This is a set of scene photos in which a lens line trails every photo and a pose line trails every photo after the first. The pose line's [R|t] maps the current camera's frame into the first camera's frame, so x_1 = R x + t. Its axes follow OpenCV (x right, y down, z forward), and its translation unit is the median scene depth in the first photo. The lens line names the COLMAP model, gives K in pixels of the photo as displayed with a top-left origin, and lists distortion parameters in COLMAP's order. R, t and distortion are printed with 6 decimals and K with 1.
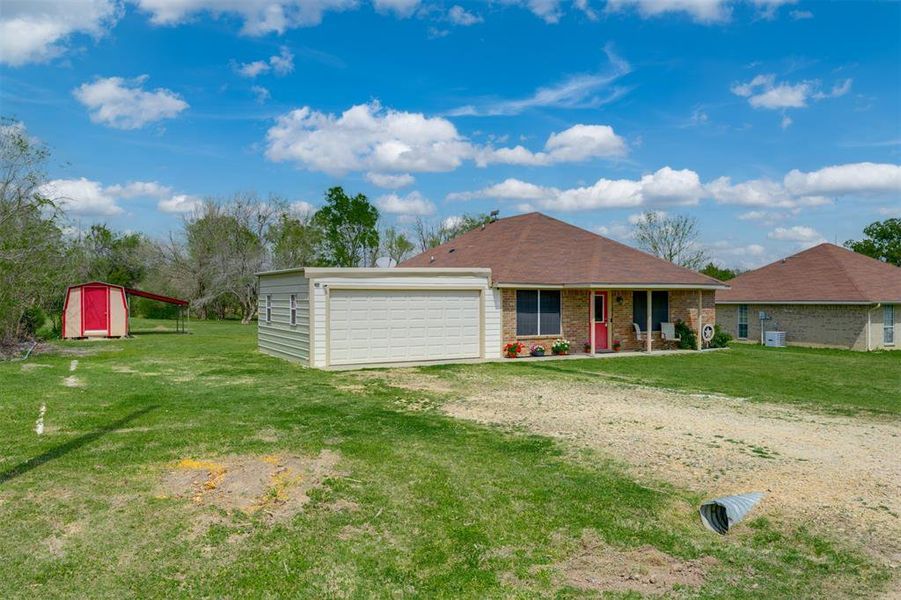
lens RADIAL K [[687.0, 0, 437.1], [0, 687.0, 297.6], [0, 0, 1]] dist [0.000926, -0.000414]
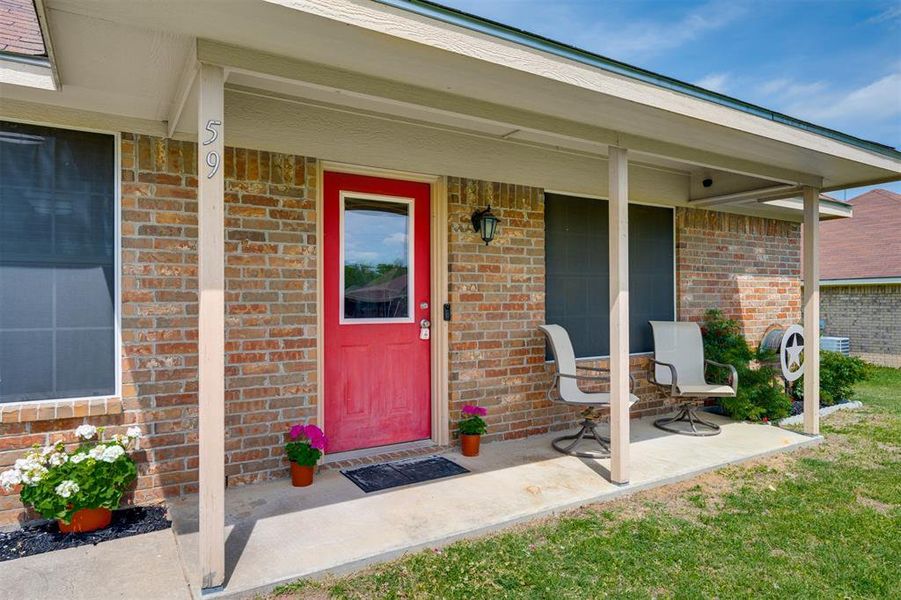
lens RADIAL K [[547.2, 0, 436.5], [0, 547.2, 300.3], [0, 0, 1]] dist [0.001094, 0.000248]
pose [[0.998829, -0.004142, 0.048204, 0.243345], [0.004370, 0.999980, -0.004623, 0.030253], [-0.048184, 0.004828, 0.998827, 0.828809]]
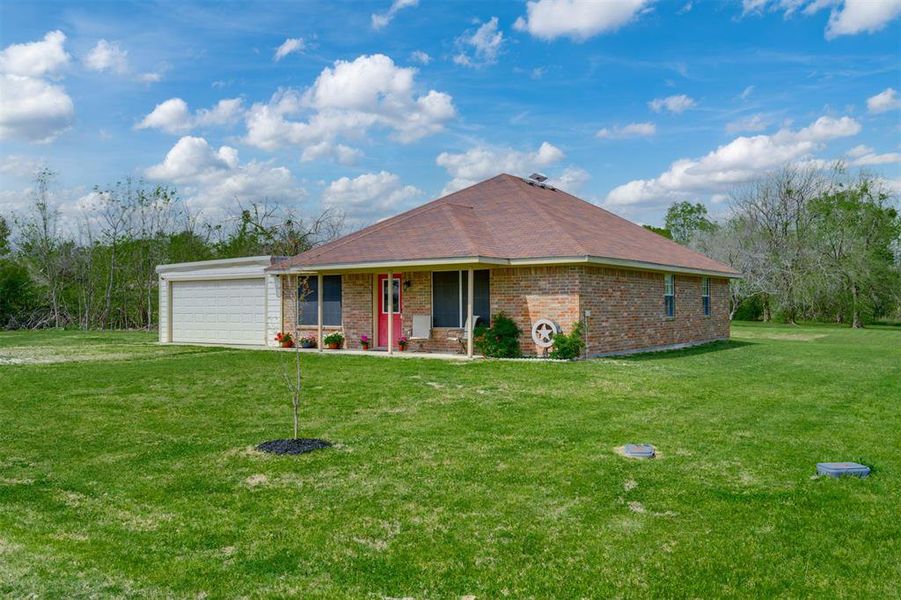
lens RADIAL K [[687.0, 0, 437.1], [0, 687.0, 297.6], [0, 0, 1]] dist [0.000926, -0.000414]
pose [[0.461557, -0.009244, -0.887062, 0.964888], [0.007615, 0.999950, -0.006458, 0.023754], [0.887078, -0.003774, 0.461604, 0.681326]]
